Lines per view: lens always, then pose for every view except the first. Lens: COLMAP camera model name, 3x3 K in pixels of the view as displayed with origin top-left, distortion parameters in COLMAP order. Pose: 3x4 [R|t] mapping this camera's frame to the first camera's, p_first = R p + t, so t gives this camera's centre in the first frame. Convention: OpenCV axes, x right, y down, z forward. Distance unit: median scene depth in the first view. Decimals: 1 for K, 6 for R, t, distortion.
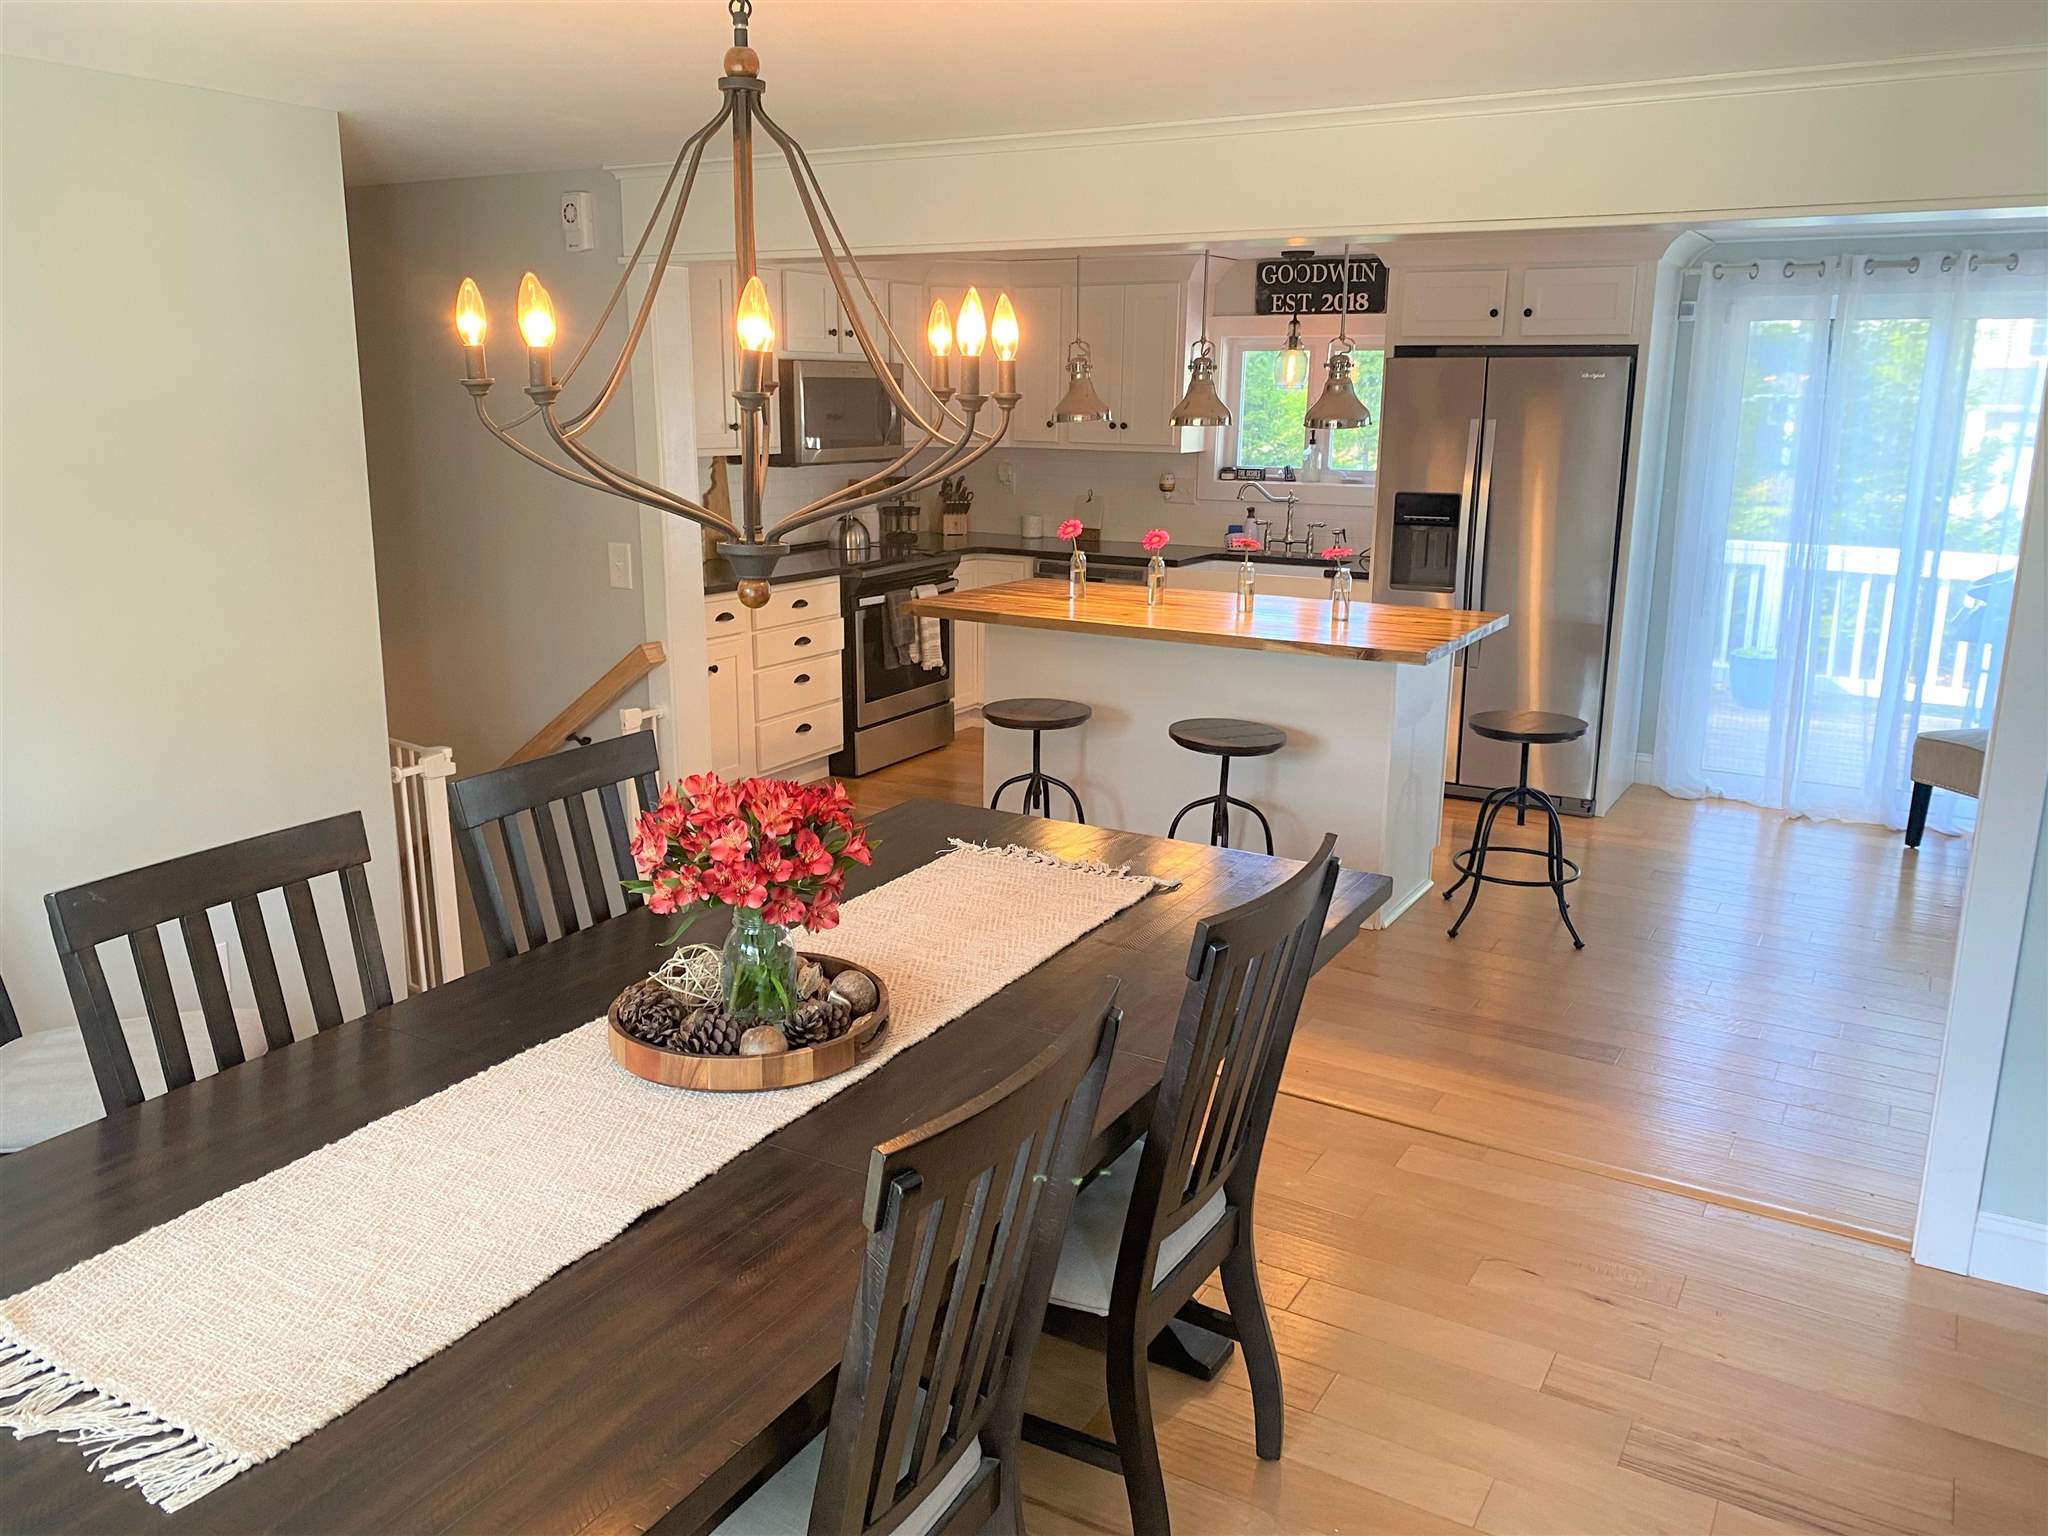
lens RADIAL K [[1570.8, 0, 1022.5], [0, 1570.8, 774.3], [0, 0, 1]] dist [0.110479, -0.124805]
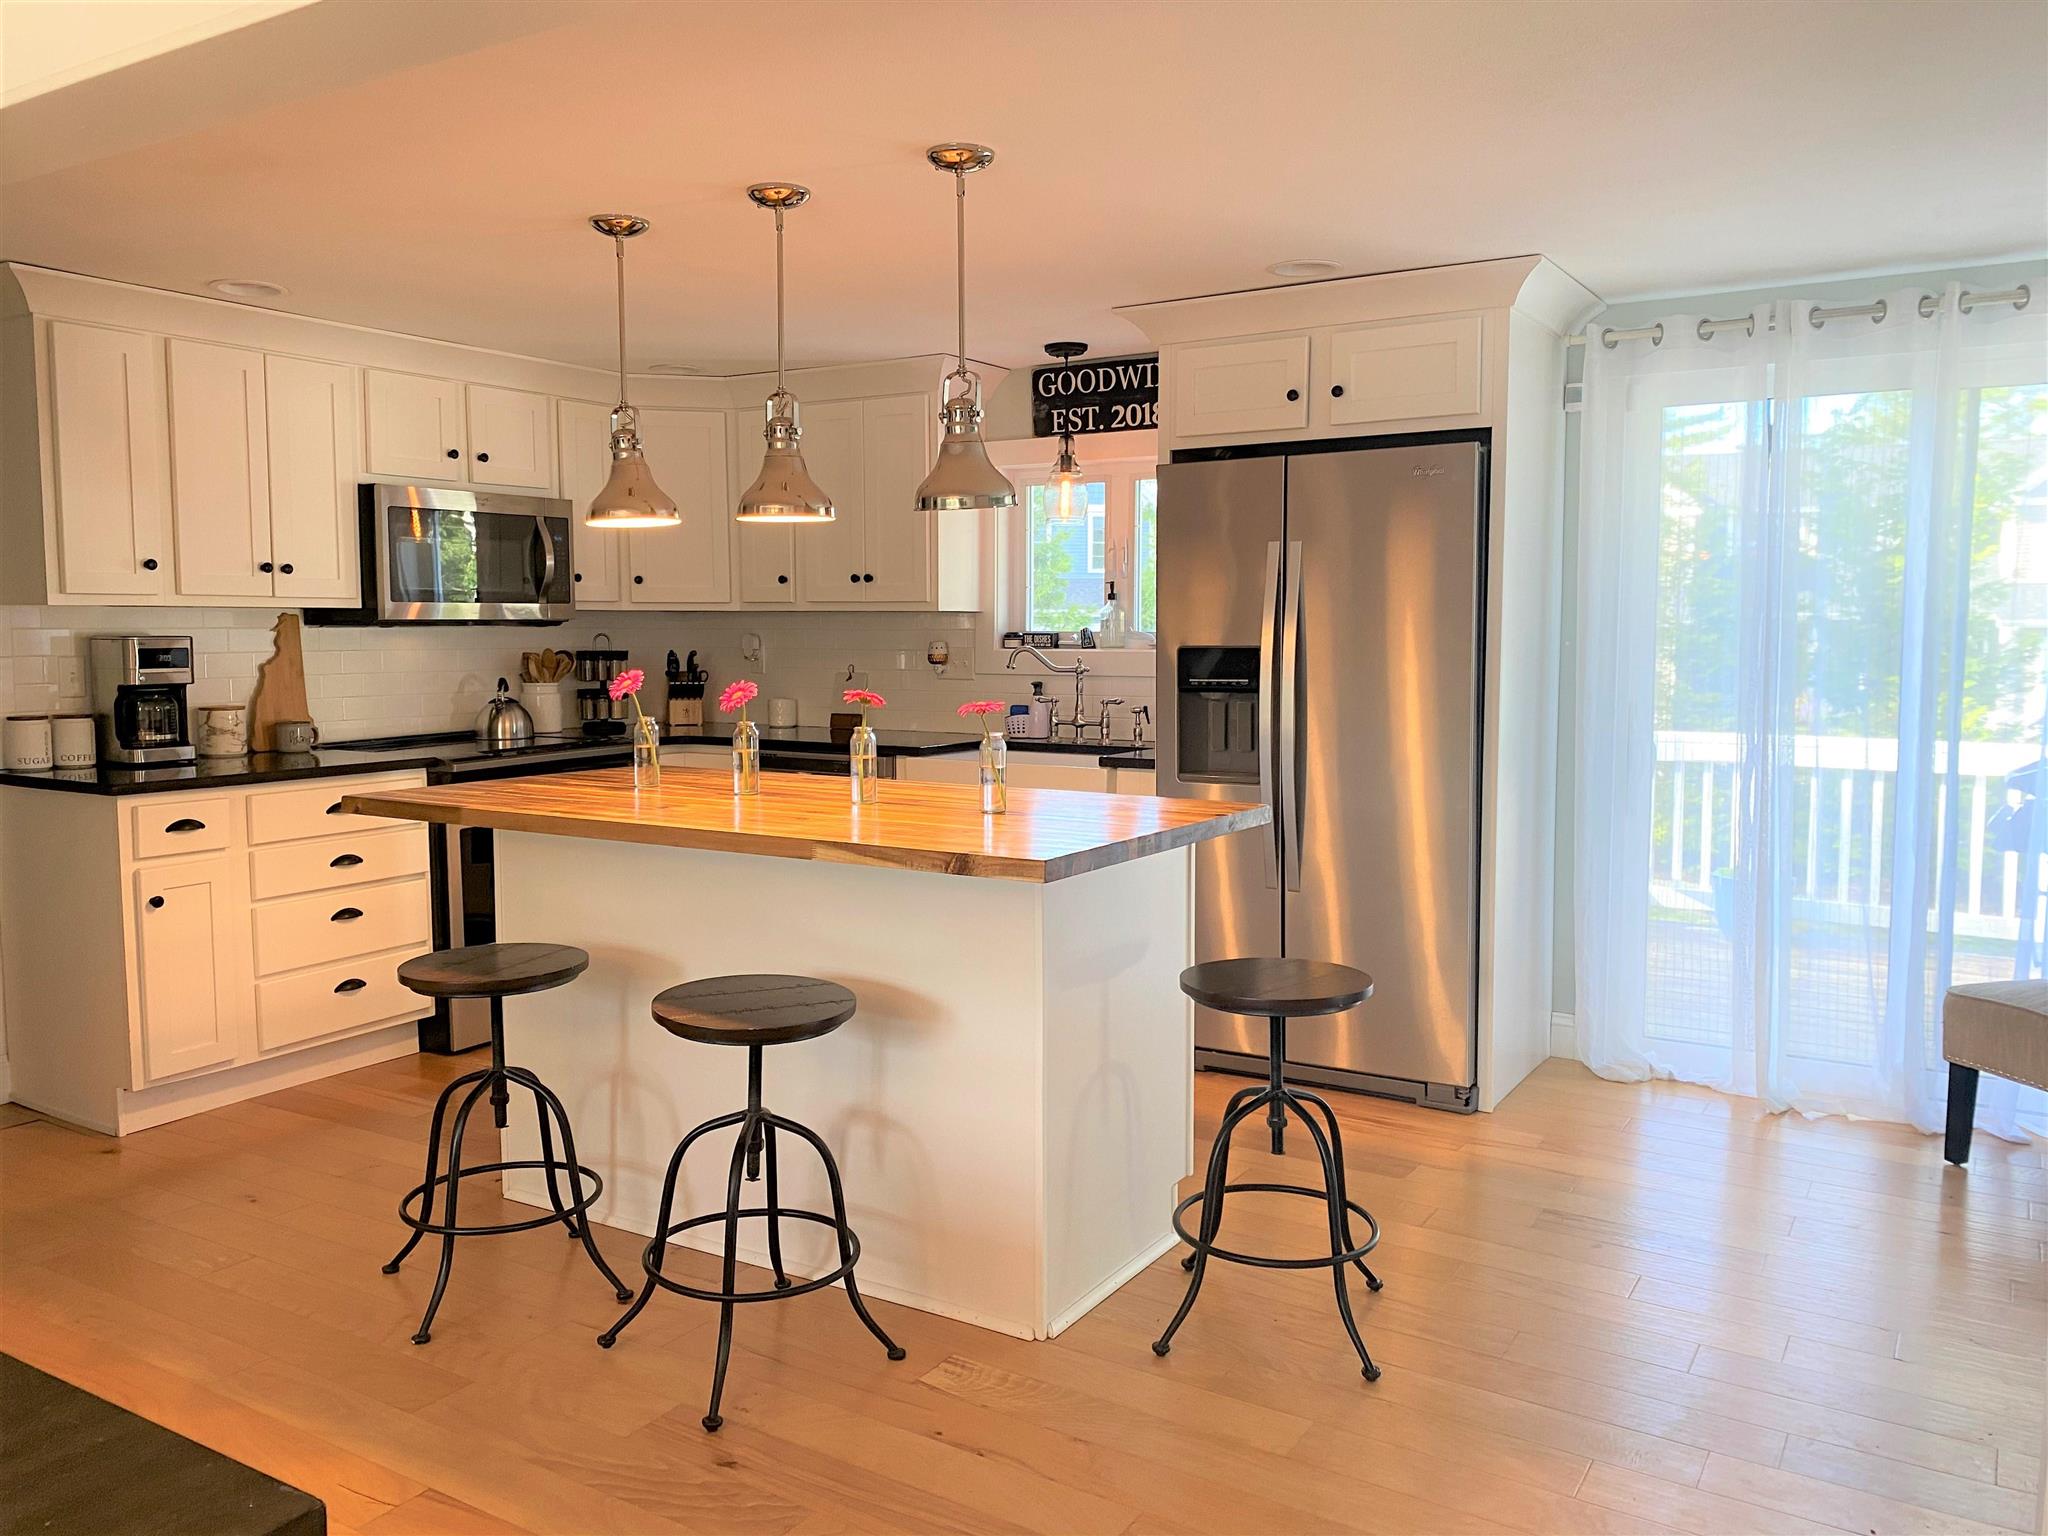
lens RADIAL K [[1570.8, 0, 1022.5], [0, 1570.8, 774.3], [0, 0, 1]] dist [0.110479, -0.124805]
pose [[0.999619, -0.009260, -0.025985, 0.177900], [0.005365, 0.989249, -0.146144, -0.016672], [0.027059, 0.145949, 0.988922, 0.294471]]
